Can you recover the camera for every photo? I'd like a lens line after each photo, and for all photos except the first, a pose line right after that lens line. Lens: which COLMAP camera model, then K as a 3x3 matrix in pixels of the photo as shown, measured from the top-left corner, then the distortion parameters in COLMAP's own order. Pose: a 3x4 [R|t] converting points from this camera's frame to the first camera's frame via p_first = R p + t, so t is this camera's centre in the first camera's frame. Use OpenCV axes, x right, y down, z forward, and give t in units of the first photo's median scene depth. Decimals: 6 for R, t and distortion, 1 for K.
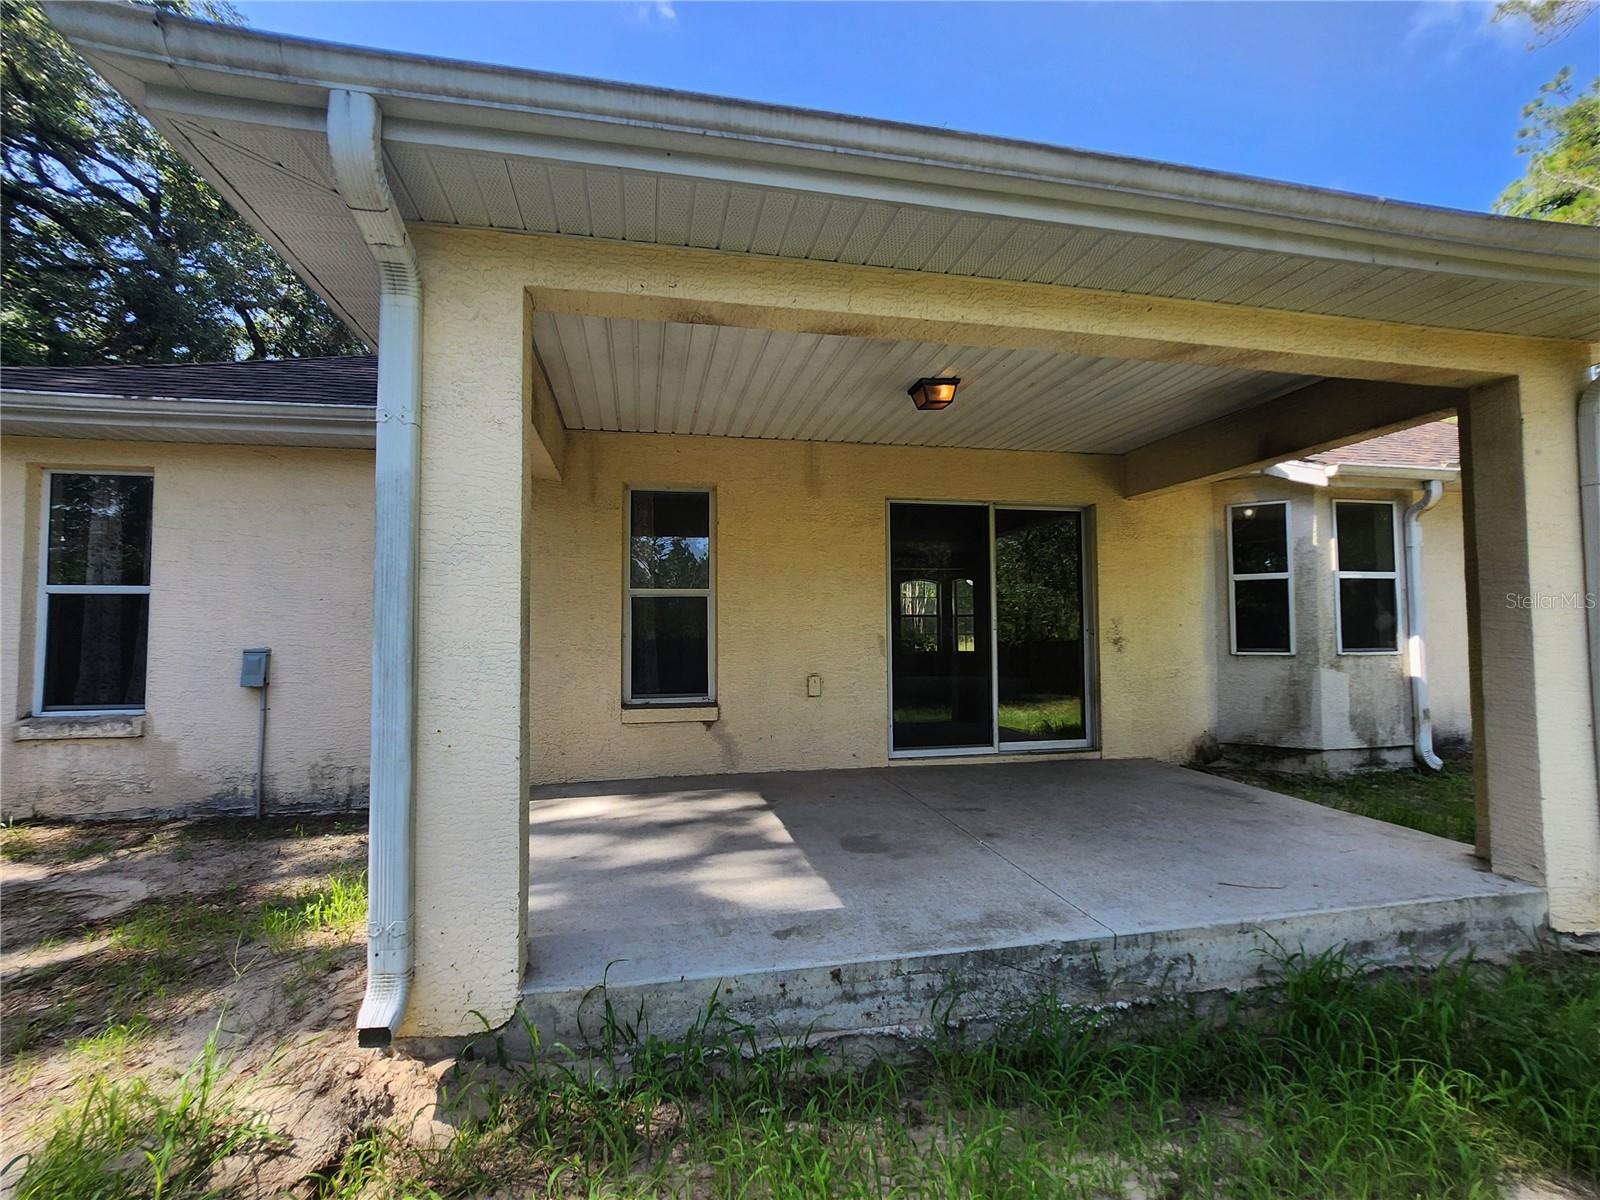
lens RADIAL K [[751.1, 0, 804.5], [0, 751.1, 598.4], [0, 0, 1]] dist [-0.019544, 0.006021]
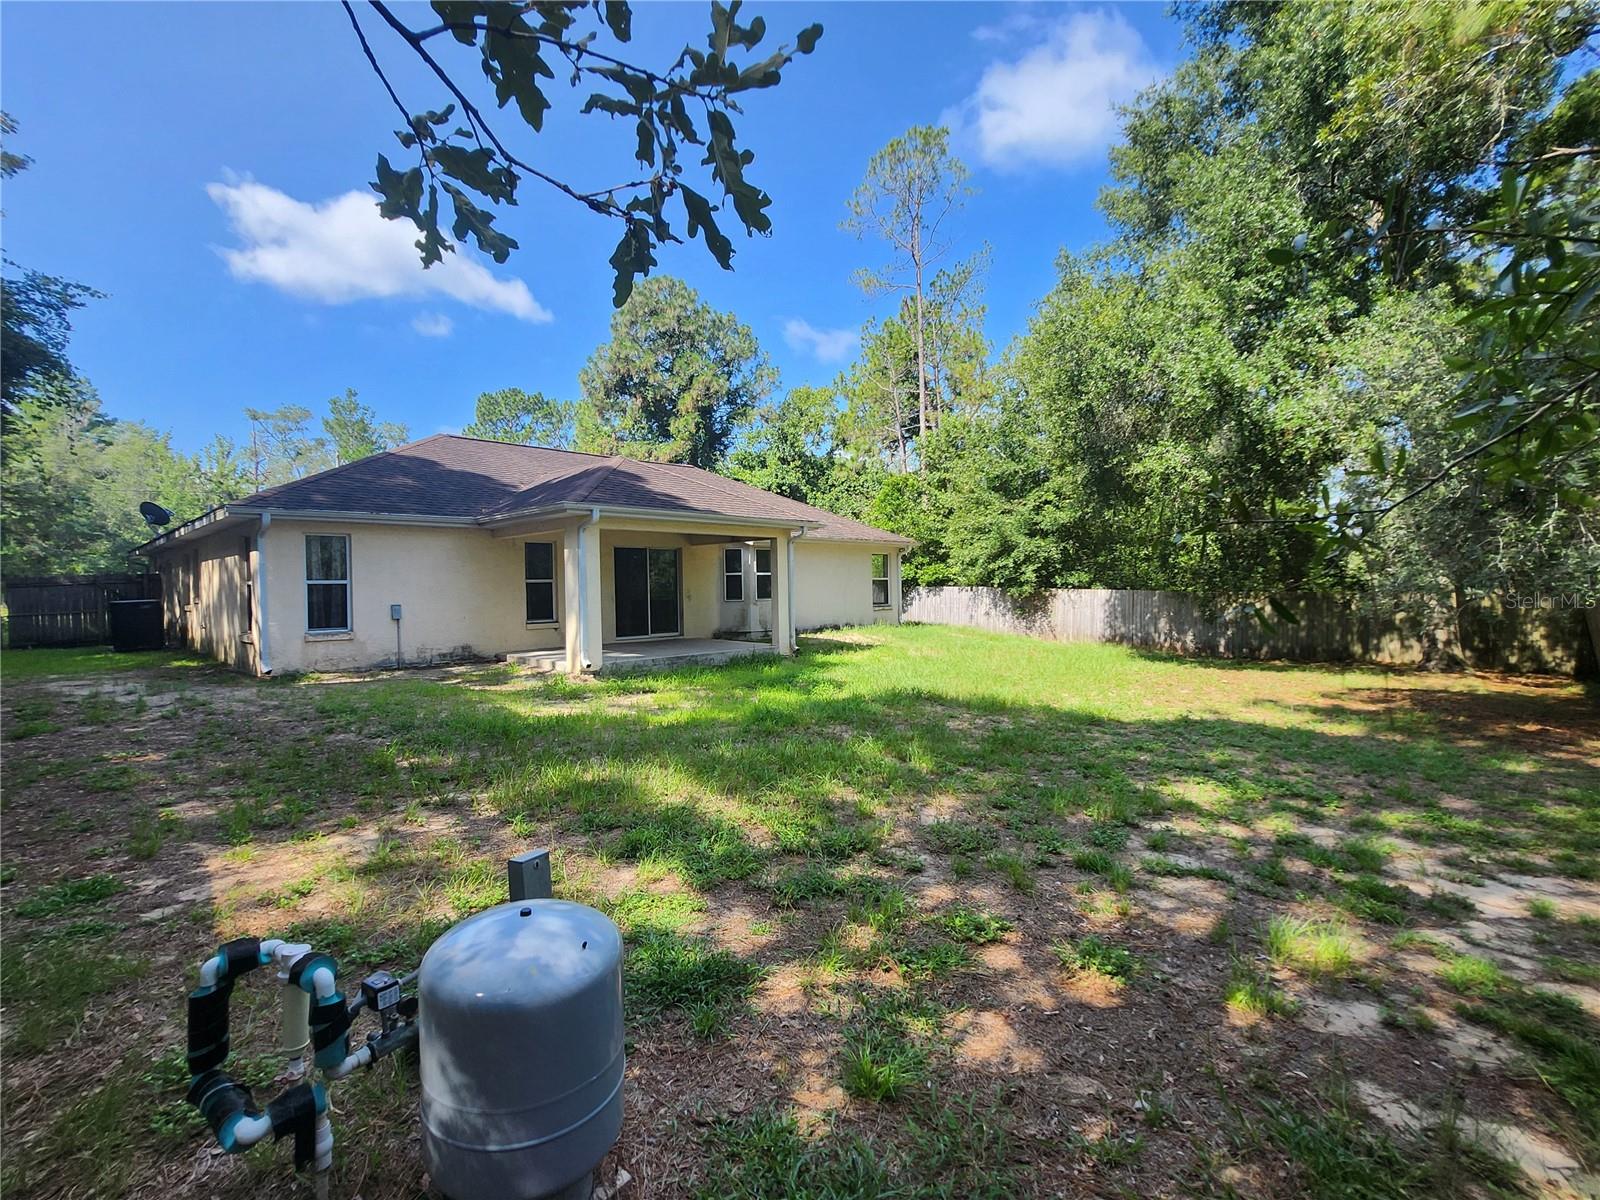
lens RADIAL K [[751.1, 0, 804.3], [0, 751.1, 598.6], [0, 0, 1]] dist [-0.019544, 0.006021]
pose [[0.813003, -0.015087, 0.582065, -1.089444], [-0.016414, 0.998673, 0.048812, -0.102414], [-0.582029, -0.049238, 0.811676, -1.935368]]
